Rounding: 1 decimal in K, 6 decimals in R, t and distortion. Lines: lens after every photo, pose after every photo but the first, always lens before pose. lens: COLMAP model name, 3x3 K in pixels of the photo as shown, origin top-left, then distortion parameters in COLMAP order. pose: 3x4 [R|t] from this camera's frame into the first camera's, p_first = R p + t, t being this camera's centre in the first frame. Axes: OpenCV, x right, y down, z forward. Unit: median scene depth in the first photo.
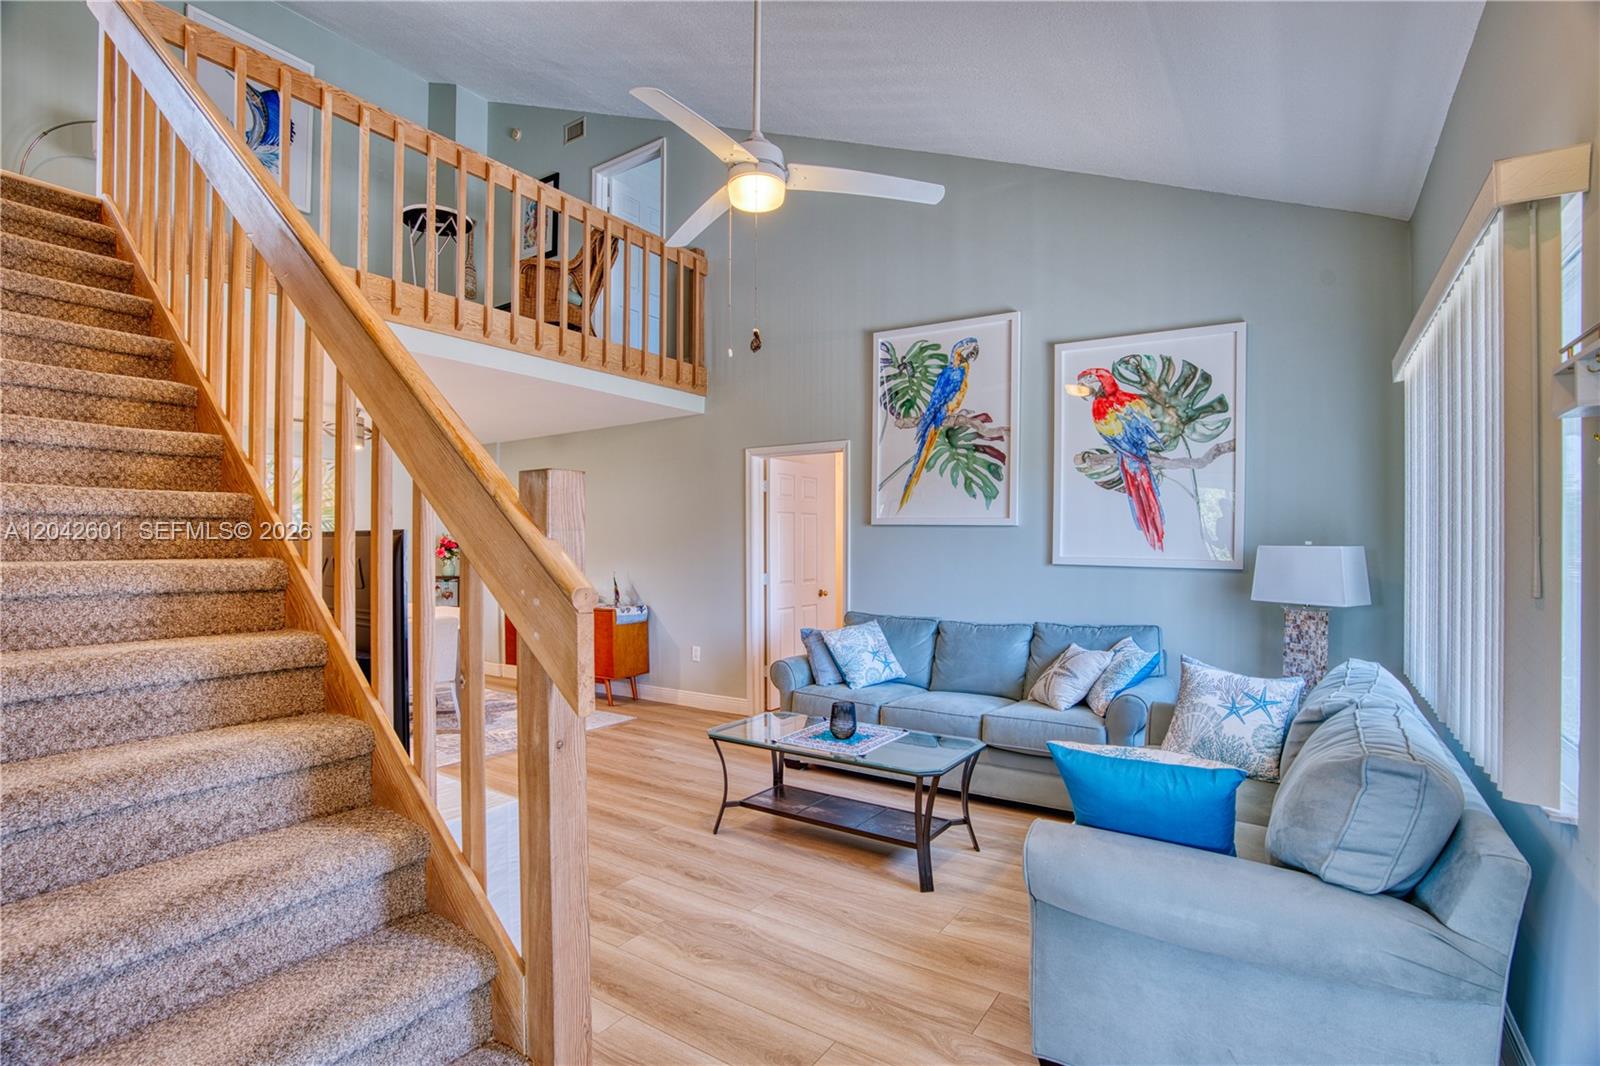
lens RADIAL K [[743.2, 0, 805.1], [0, 743.2, 539.2], [0, 0, 1]] dist [-0.053595, 0.020929]
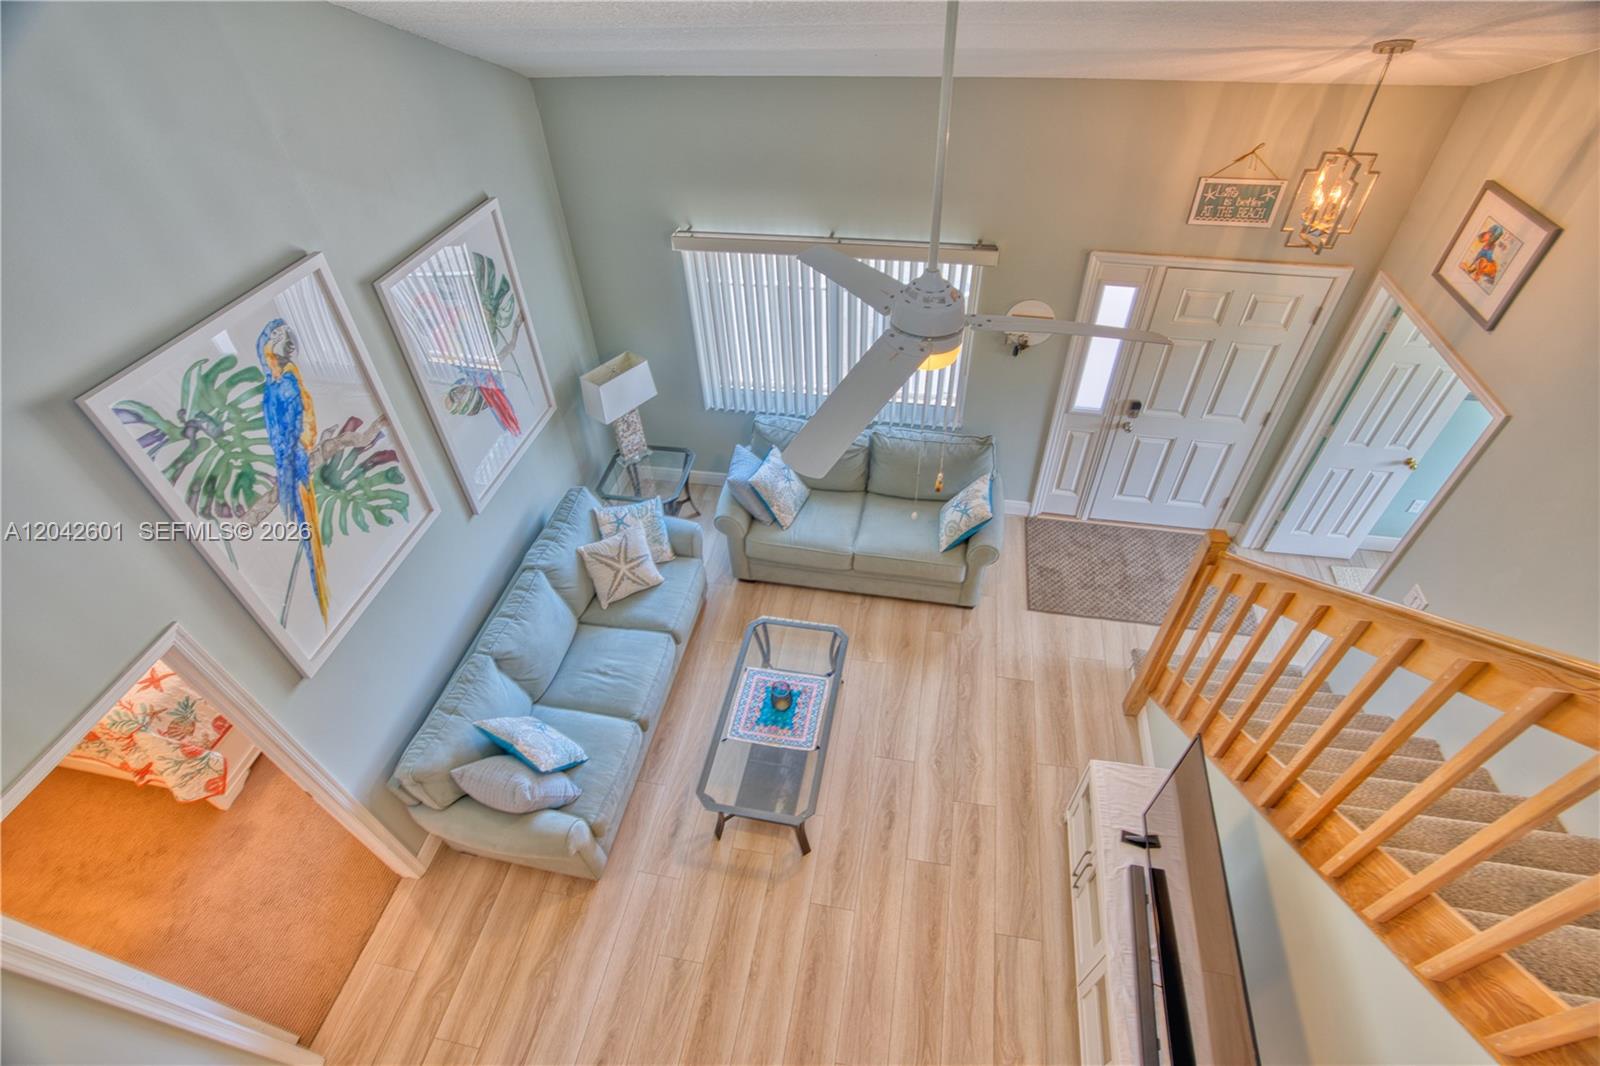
lens RADIAL K [[743.2, 0, 813.0], [0, 743.2, 532.1], [0, 0, 1]] dist [-0.053595, 0.020929]
pose [[-0.399156, -0.630335, 0.665847, -0.399522], [0.041518, 0.713036, 0.699897, -0.516634], [-0.915942, 0.307013, -0.258443, 0.801236]]
